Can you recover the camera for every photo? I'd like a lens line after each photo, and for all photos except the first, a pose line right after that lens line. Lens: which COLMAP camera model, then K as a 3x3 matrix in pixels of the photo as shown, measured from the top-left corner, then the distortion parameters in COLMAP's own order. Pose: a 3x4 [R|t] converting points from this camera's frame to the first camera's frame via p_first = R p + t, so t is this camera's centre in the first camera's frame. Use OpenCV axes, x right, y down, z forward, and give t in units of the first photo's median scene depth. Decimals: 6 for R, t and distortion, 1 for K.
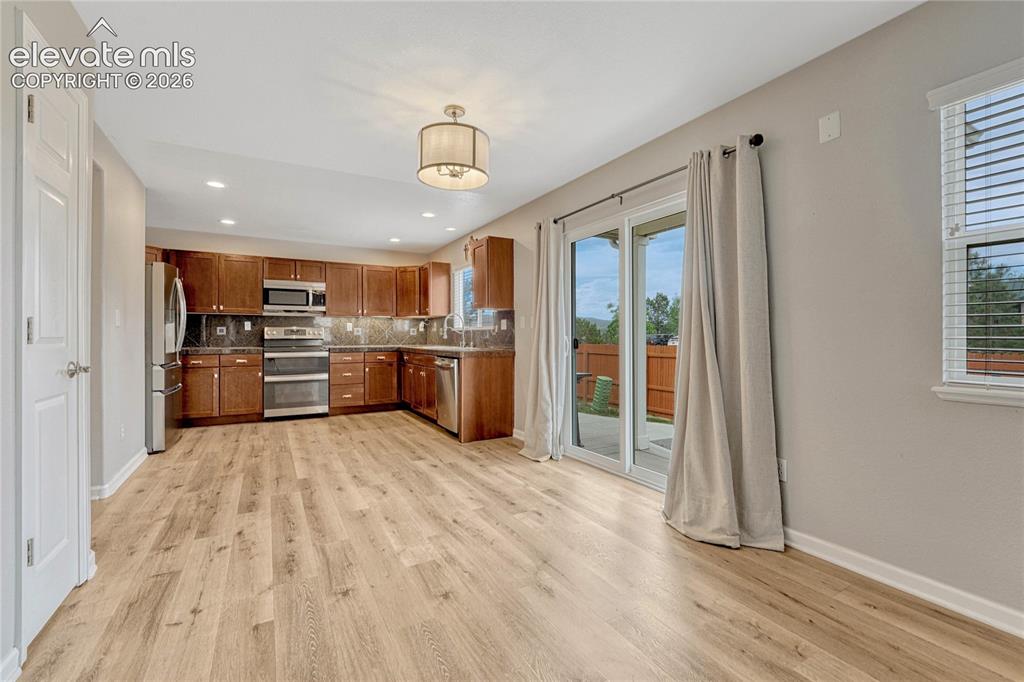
lens RADIAL K [[435.6, 0, 518.3], [0, 435.6, 337.1], [0, 0, 1]] dist [0.002914, 0.001198]
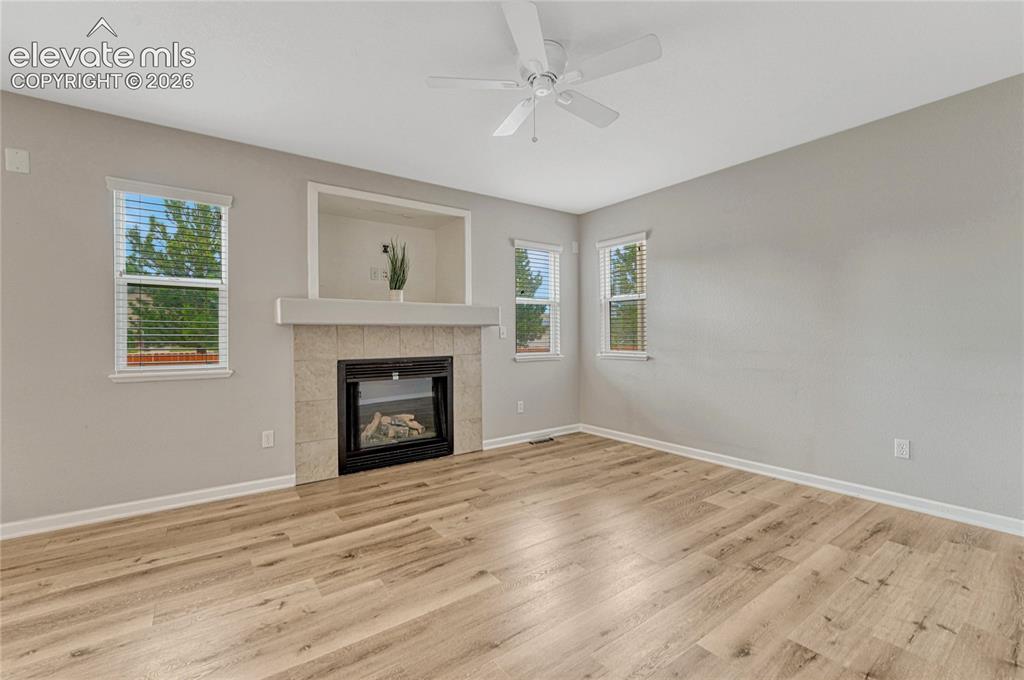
lens RADIAL K [[438.4, 0, 522.4], [0, 438.4, 340.8], [0, 0, 1]] dist [-0.009038, 0.000204]
pose [[-0.100532, -0.001760, 0.994932, -0.294532], [0.012046, 0.999923, 0.002986, 0.004133], [-0.994861, 0.012285, -0.100503, -0.111166]]
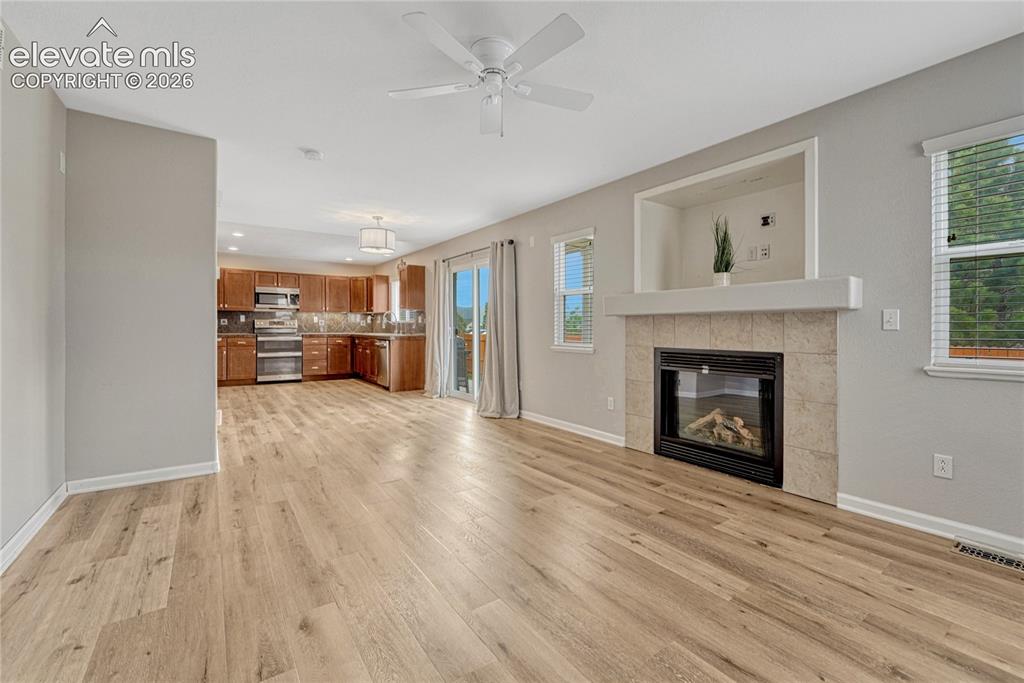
lens RADIAL K [[435.6, 0, 505.0], [0, 435.6, 334.4], [0, 0, 1]] dist [0.002914, 0.001198]
pose [[0.997758, 0.005020, 0.066741, 0.211212], [-0.005990, 0.999879, 0.014341, 0.000889], [-0.066661, -0.014709, 0.997667, -0.739510]]
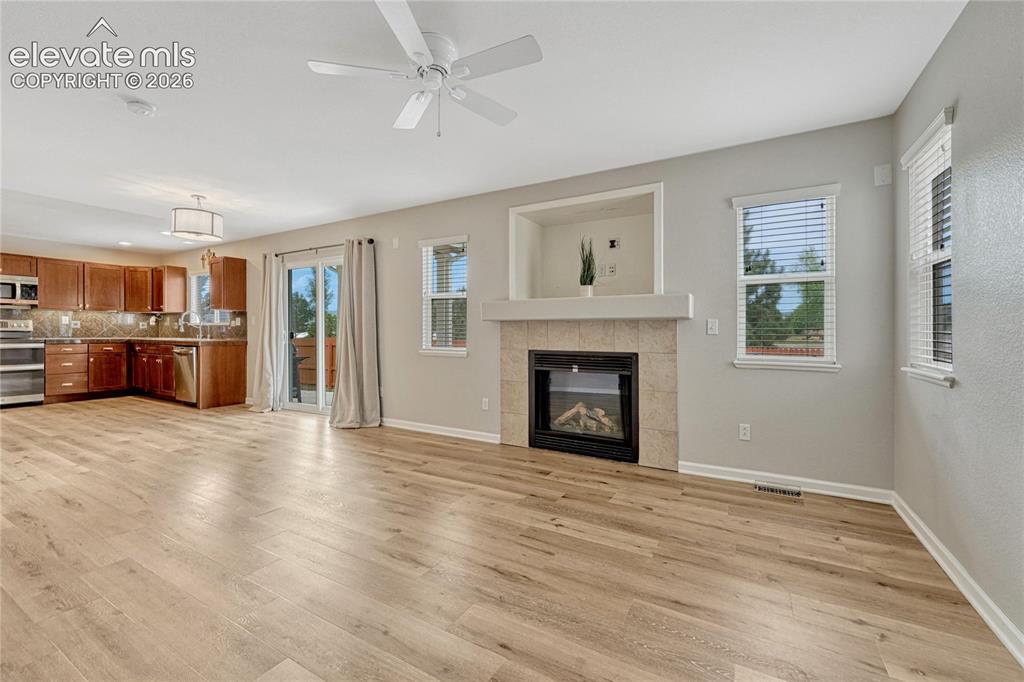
lens RADIAL K [[435.6, 0, 498.6], [0, 435.6, 336.8], [0, 0, 1]] dist [0.002914, 0.001198]
pose [[0.880999, 0.004306, 0.473099, 0.048370], [-0.008531, 0.999941, 0.006785, 0.002746], [-0.473042, -0.010014, 0.880983, -0.698259]]
